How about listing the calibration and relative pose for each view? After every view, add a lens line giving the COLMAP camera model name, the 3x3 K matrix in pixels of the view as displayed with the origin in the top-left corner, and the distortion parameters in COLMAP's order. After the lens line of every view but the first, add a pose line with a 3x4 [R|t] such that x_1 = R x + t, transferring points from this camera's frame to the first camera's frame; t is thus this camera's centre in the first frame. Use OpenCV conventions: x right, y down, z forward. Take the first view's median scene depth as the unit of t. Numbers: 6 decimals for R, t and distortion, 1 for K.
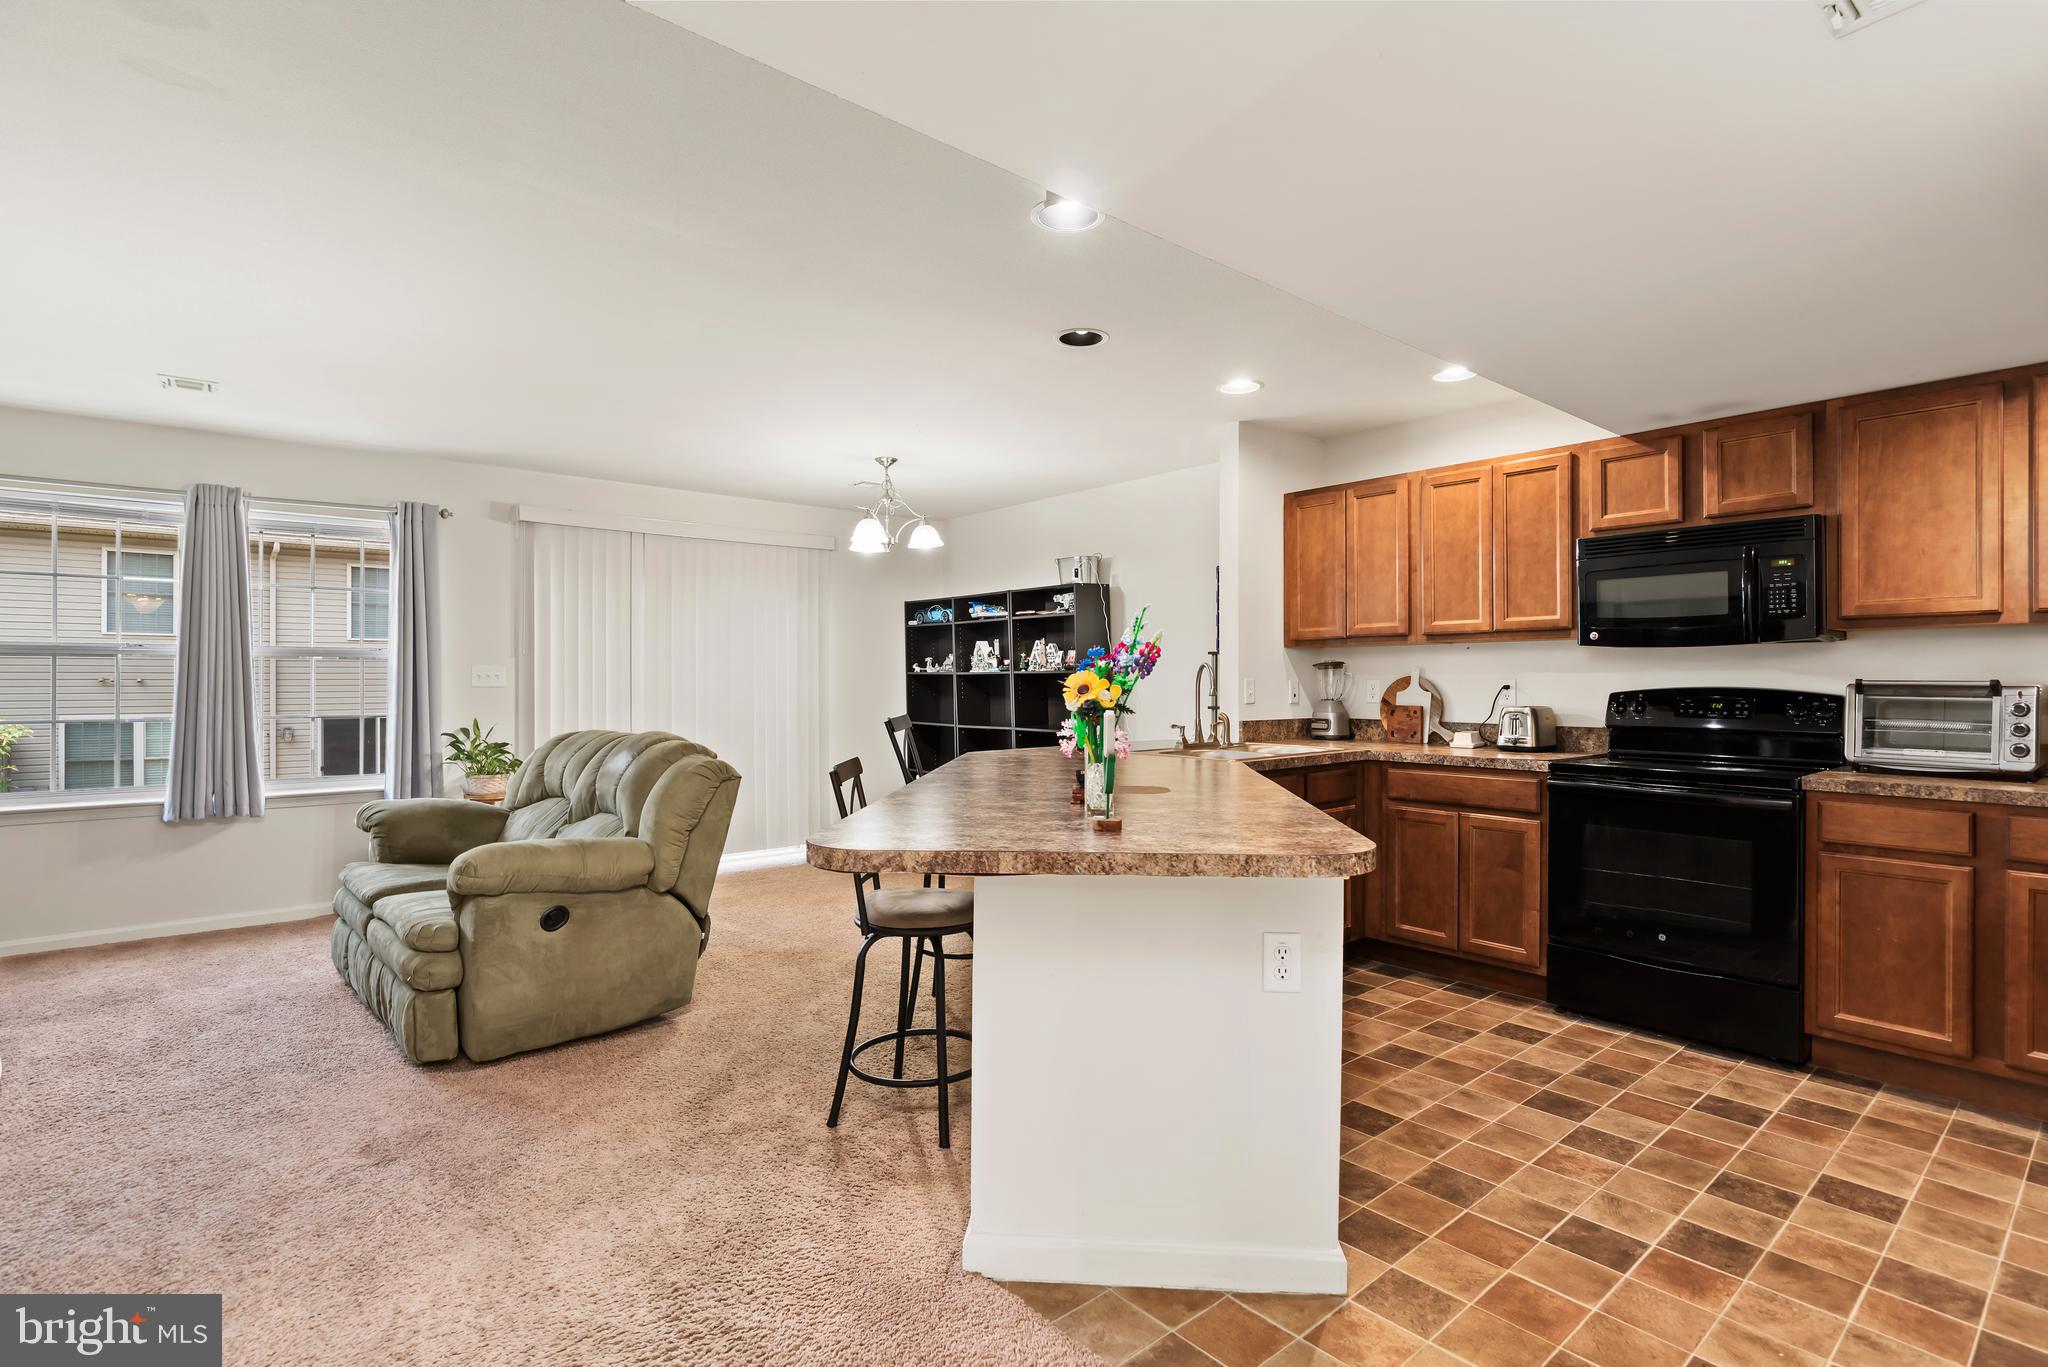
lens RADIAL K [[988.5, 0, 1058.7], [0, 988.5, 684.3], [0, 0, 1]] dist [0.001181, 0.000306]
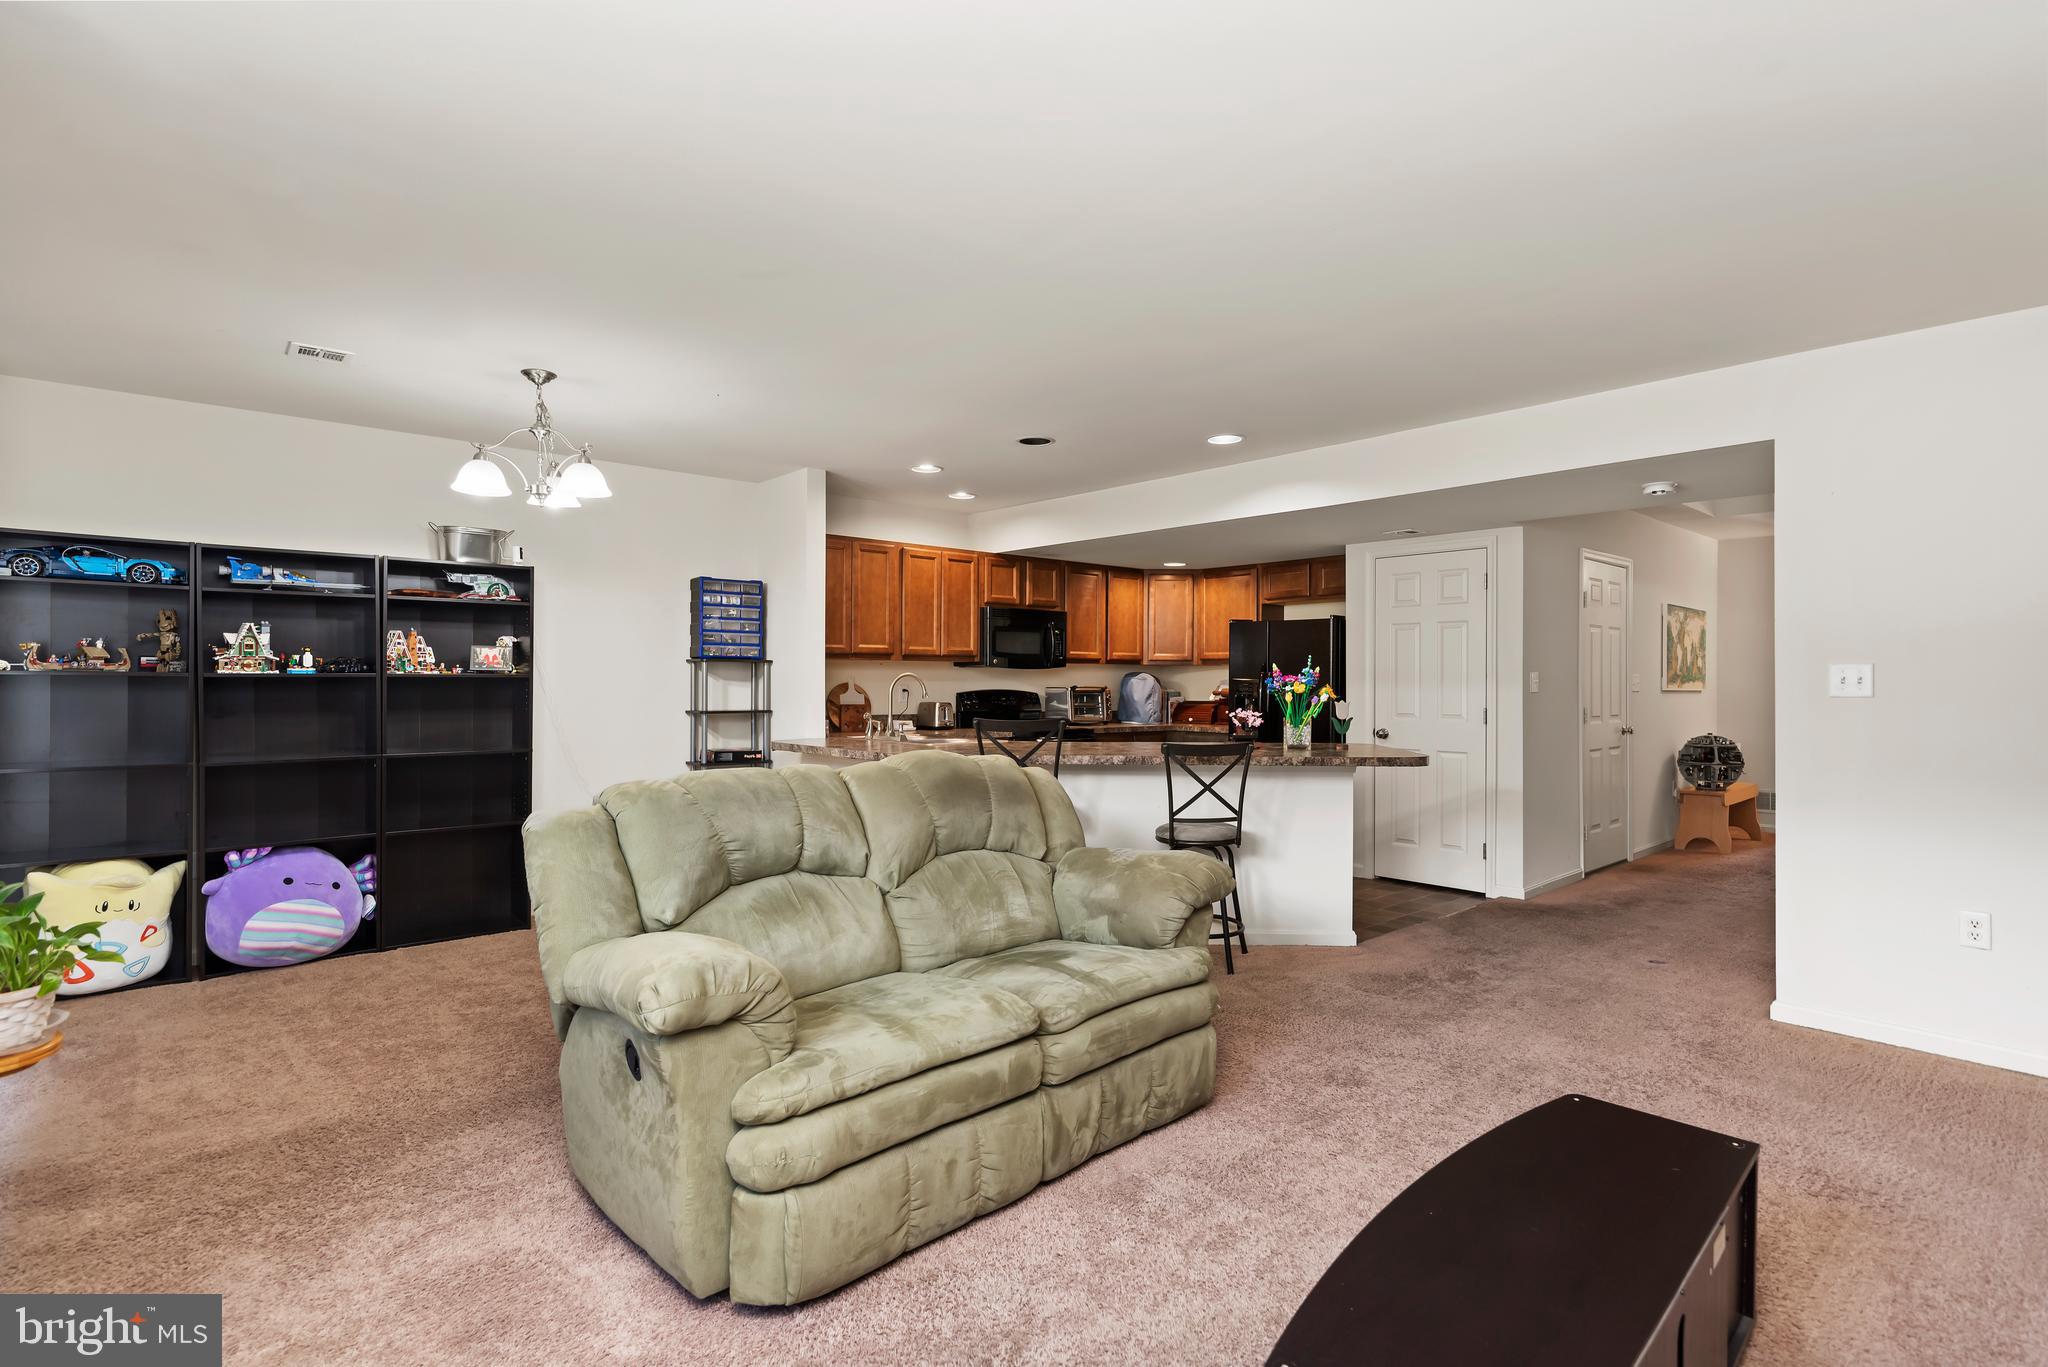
lens RADIAL K [[988.5, 0, 1058.7], [0, 988.5, 684.3], [0, 0, 1]] dist [0.001181, 0.000306]
pose [[-0.022829, -0.002396, 0.999737, -1.019350], [0.001486, 0.999996, 0.002431, -0.009195], [-0.999738, 0.001541, -0.022825, 0.743933]]
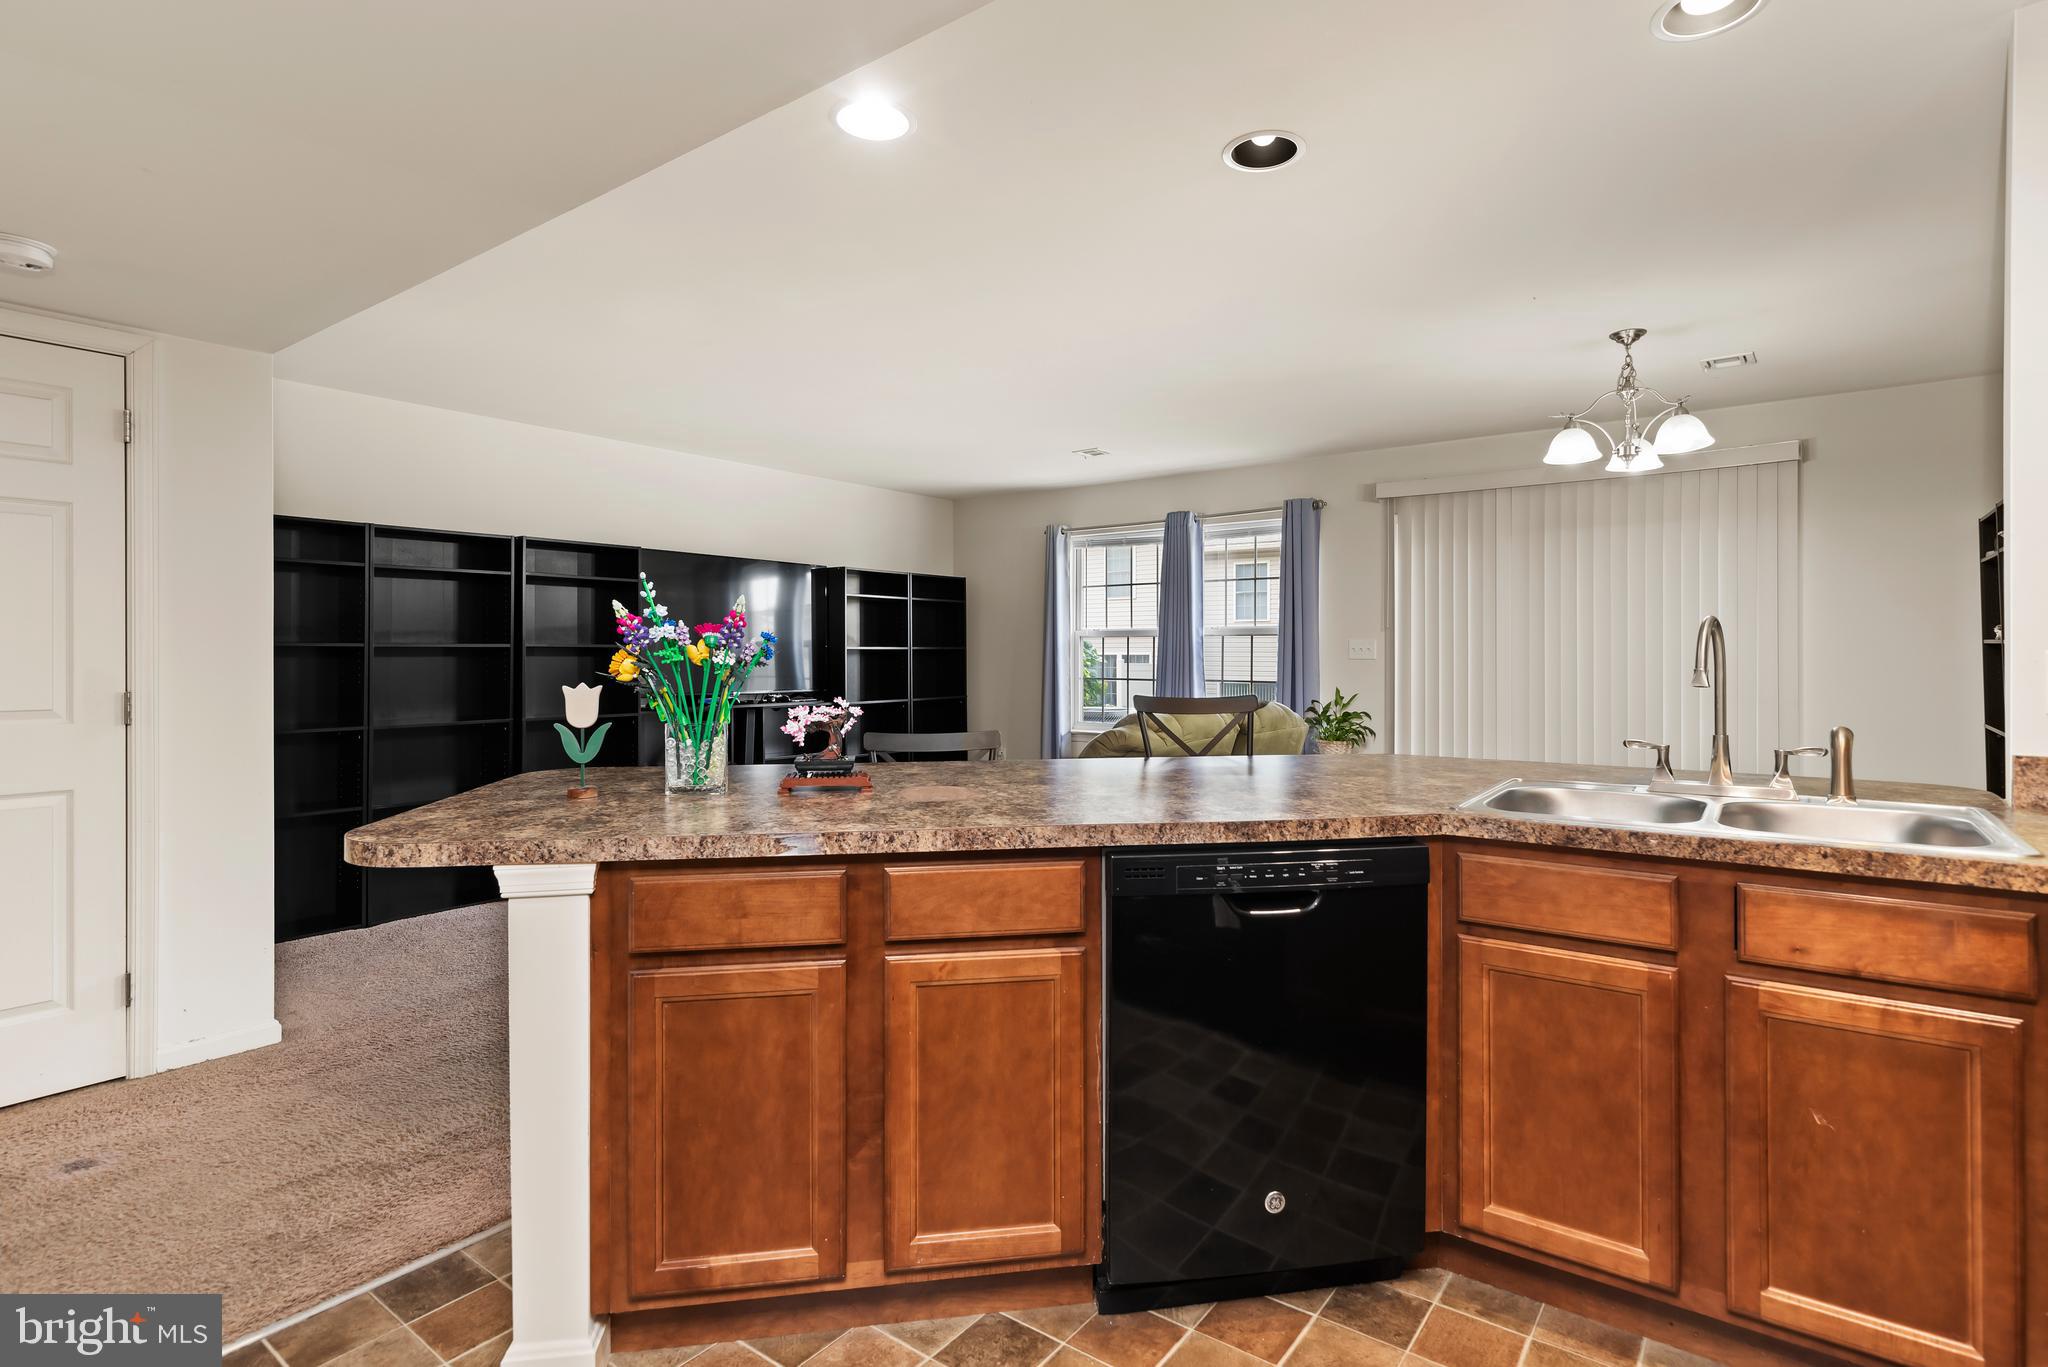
lens RADIAL K [[1011.7, 0, 1055.8], [0, 1011.7, 644.4], [0, 0, 1]] dist [-0.001491, -0.000671]
pose [[0.229136, -0.011317, -0.973329, 0.503468], [0.000437, 0.999934, -0.011523, 0.002403], [0.973394, 0.002215, 0.229125, 0.504822]]
